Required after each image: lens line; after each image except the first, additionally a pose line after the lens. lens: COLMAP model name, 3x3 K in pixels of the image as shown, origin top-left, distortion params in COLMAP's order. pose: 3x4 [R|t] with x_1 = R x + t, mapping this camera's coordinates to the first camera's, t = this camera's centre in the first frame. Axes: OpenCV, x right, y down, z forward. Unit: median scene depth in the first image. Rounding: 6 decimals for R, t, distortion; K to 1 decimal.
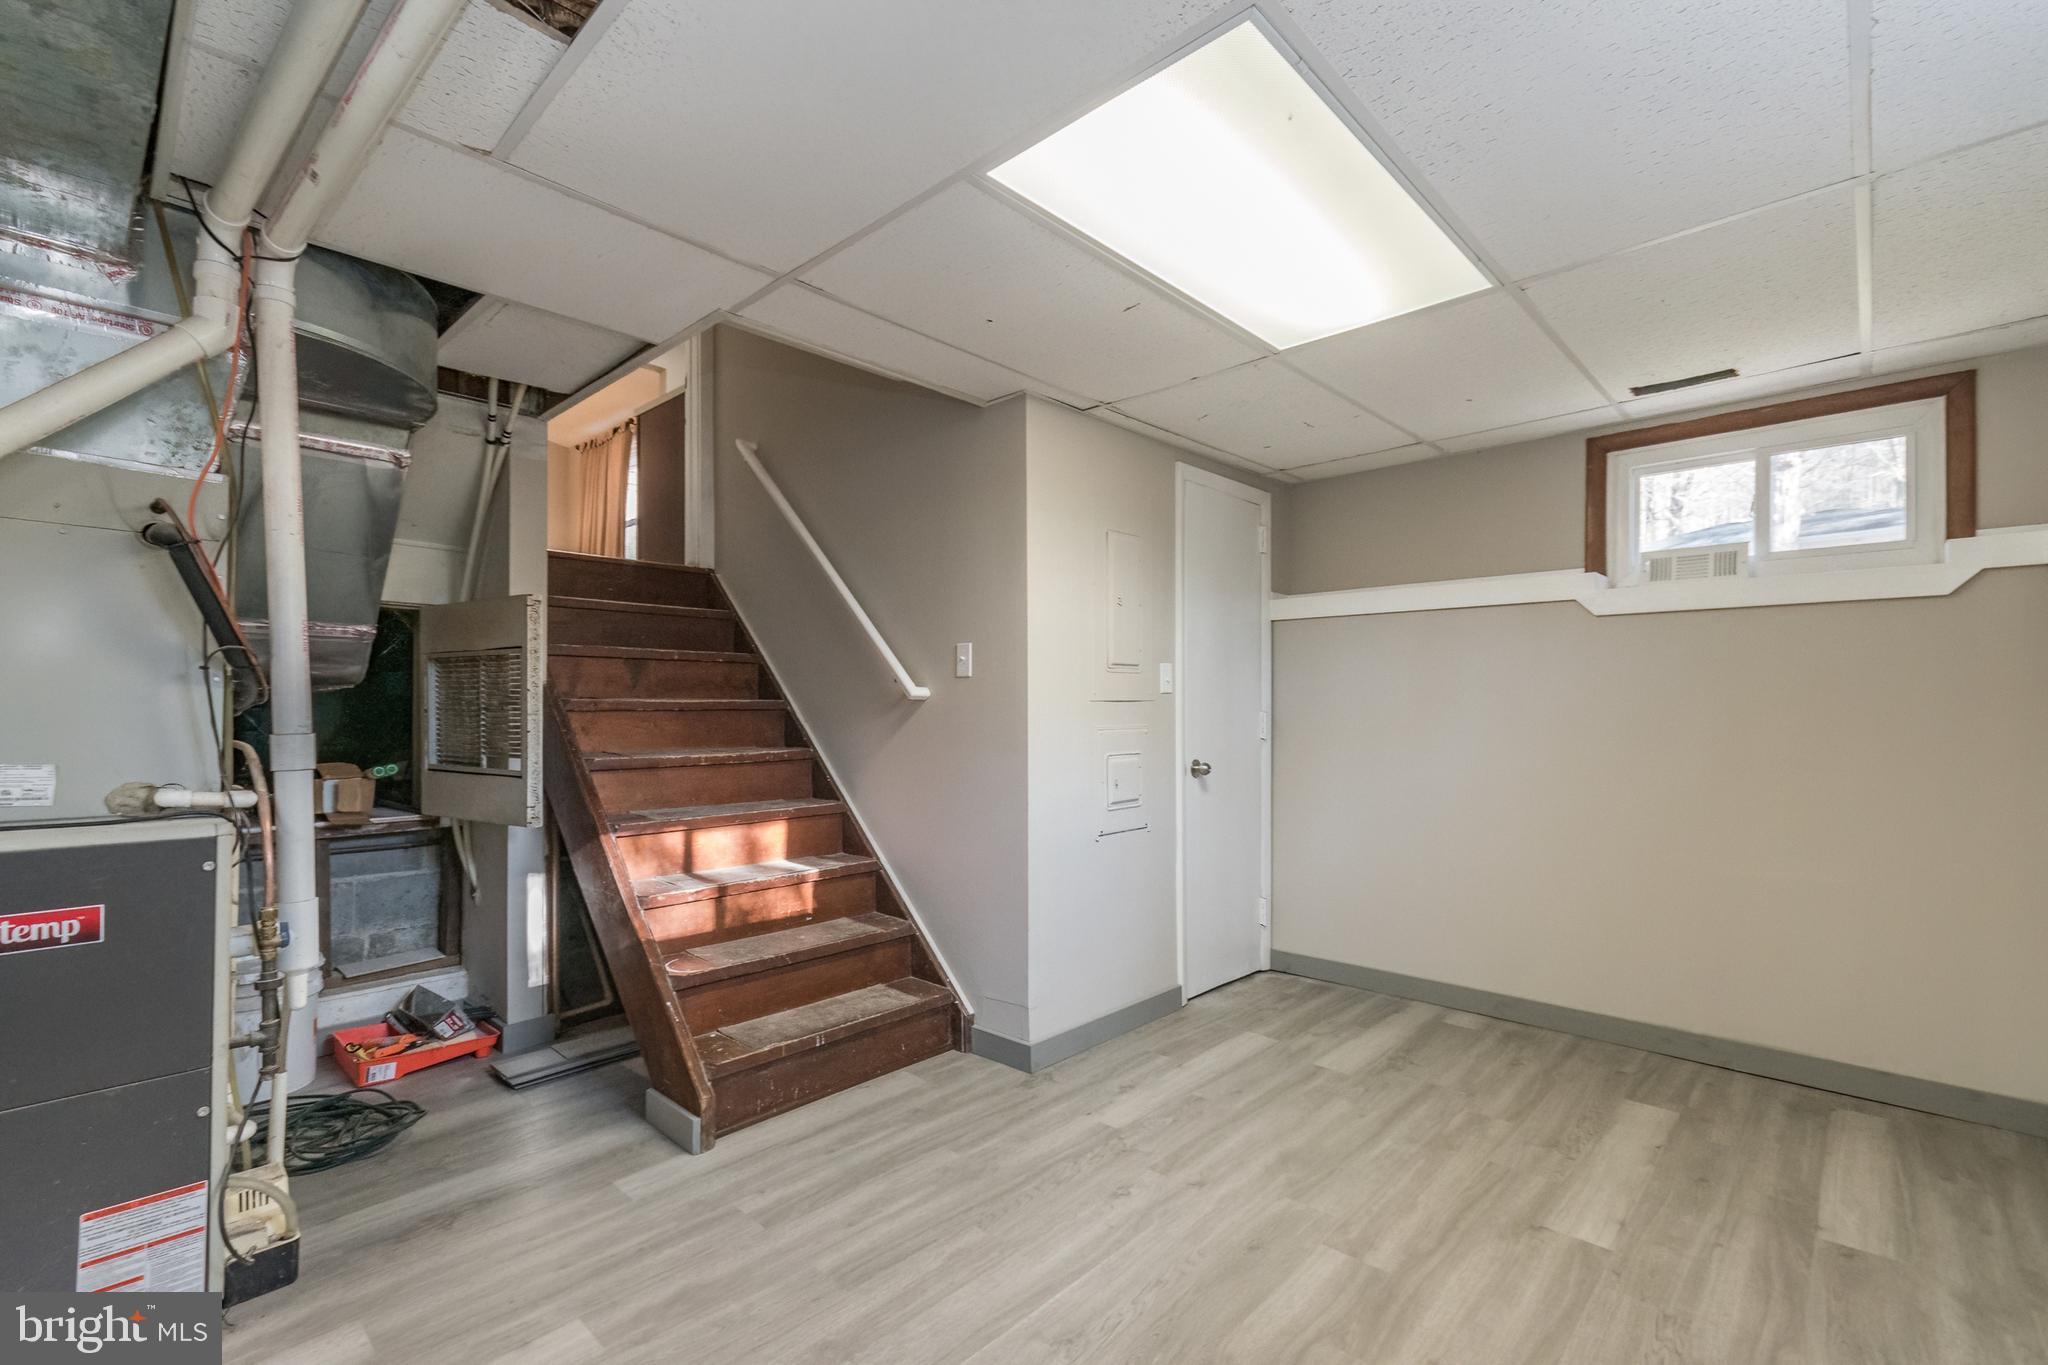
lens RADIAL K [[896.3, 0, 1015.0], [0, 896.3, 700.2], [0, 0, 1]] dist [0.002457, 0.000080]
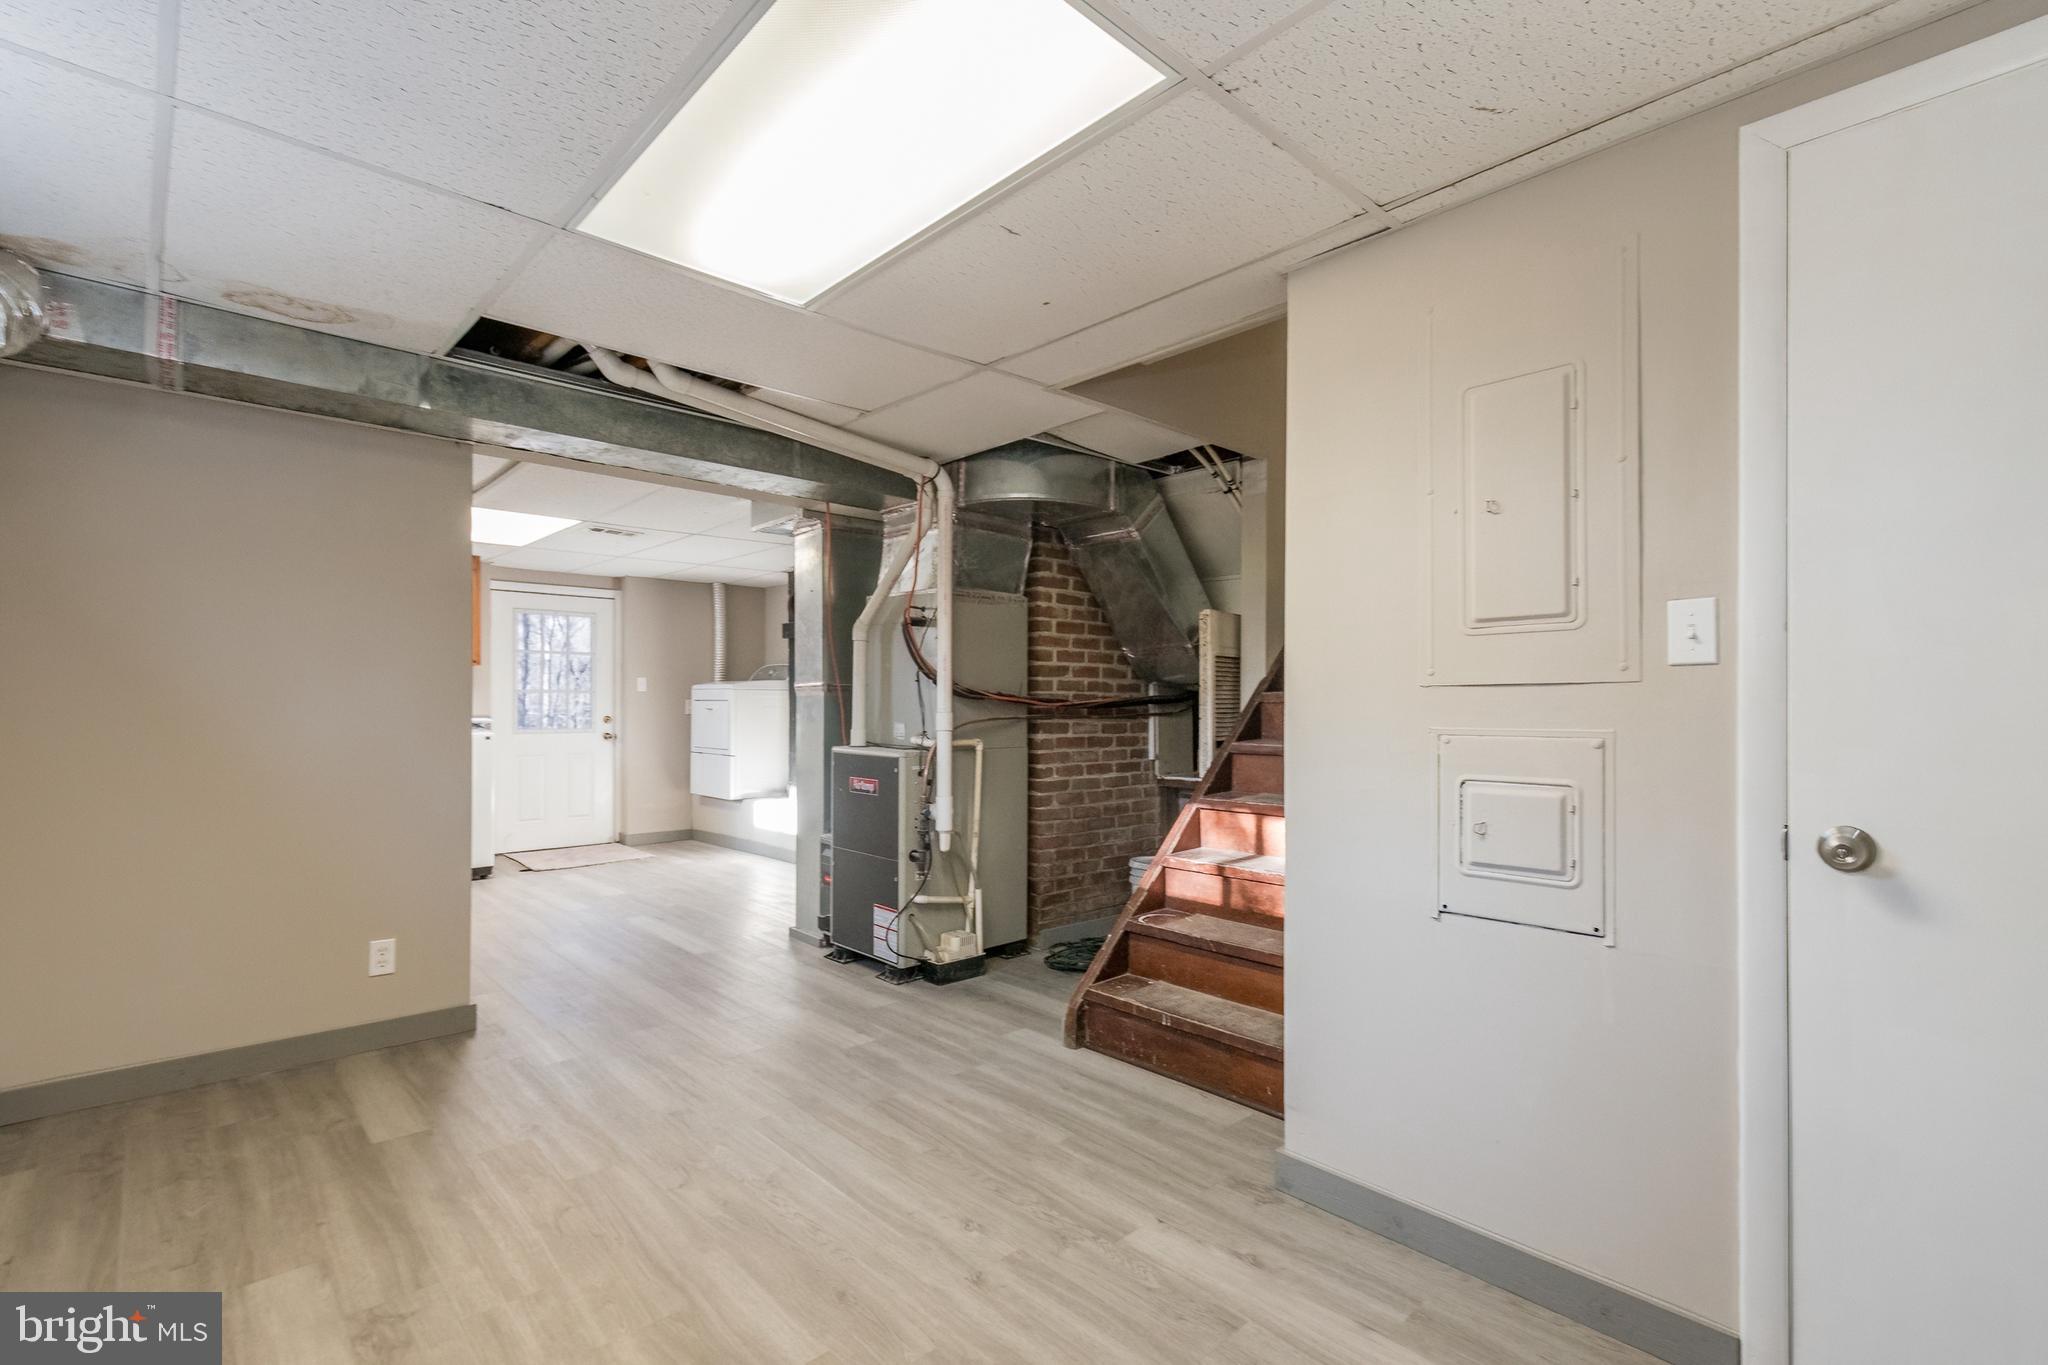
lens RADIAL K [[925.3, 0, 1020.7], [0, 925.3, 702.6], [0, 0, 1]] dist [0.000820, 0.000069]
pose [[-0.060653, -0.002036, -0.998157, 0.856233], [0.006986, 0.999973, -0.002464, 0.014241], [0.998134, -0.007122, -0.060637, 0.897454]]
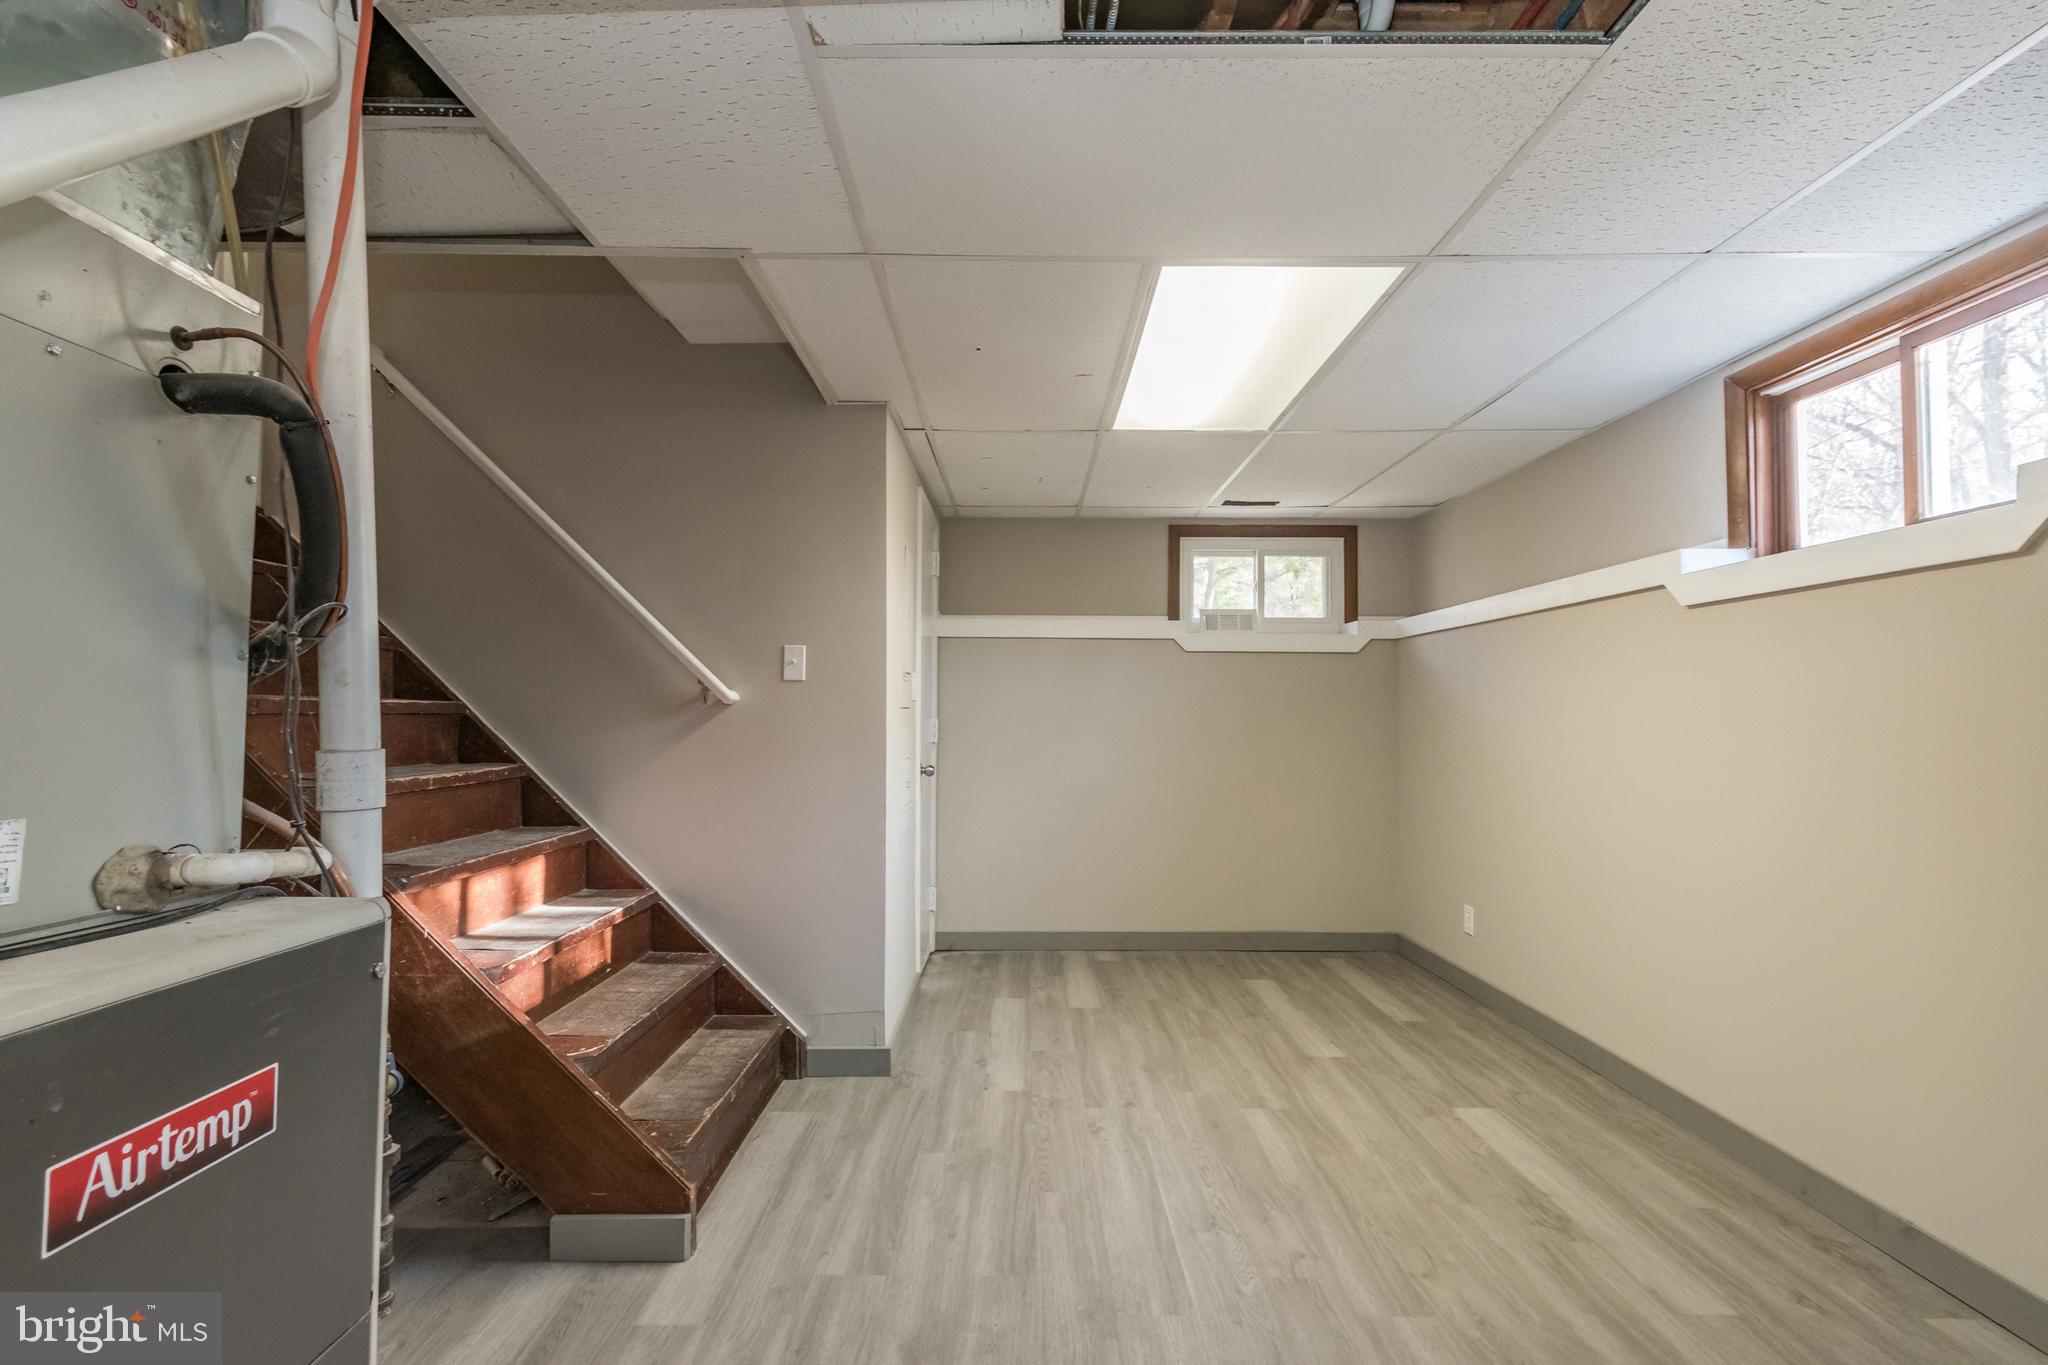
lens RADIAL K [[903.6, 0, 1028.8], [0, 903.6, 687.1], [0, 0, 1]] dist [-0.001297, 0.000214]
pose [[0.722589, 0.025772, 0.690798, -0.623923], [-0.010365, 0.999596, -0.026450, 0.004474], [-0.691201, 0.011952, 0.722564, 0.163391]]
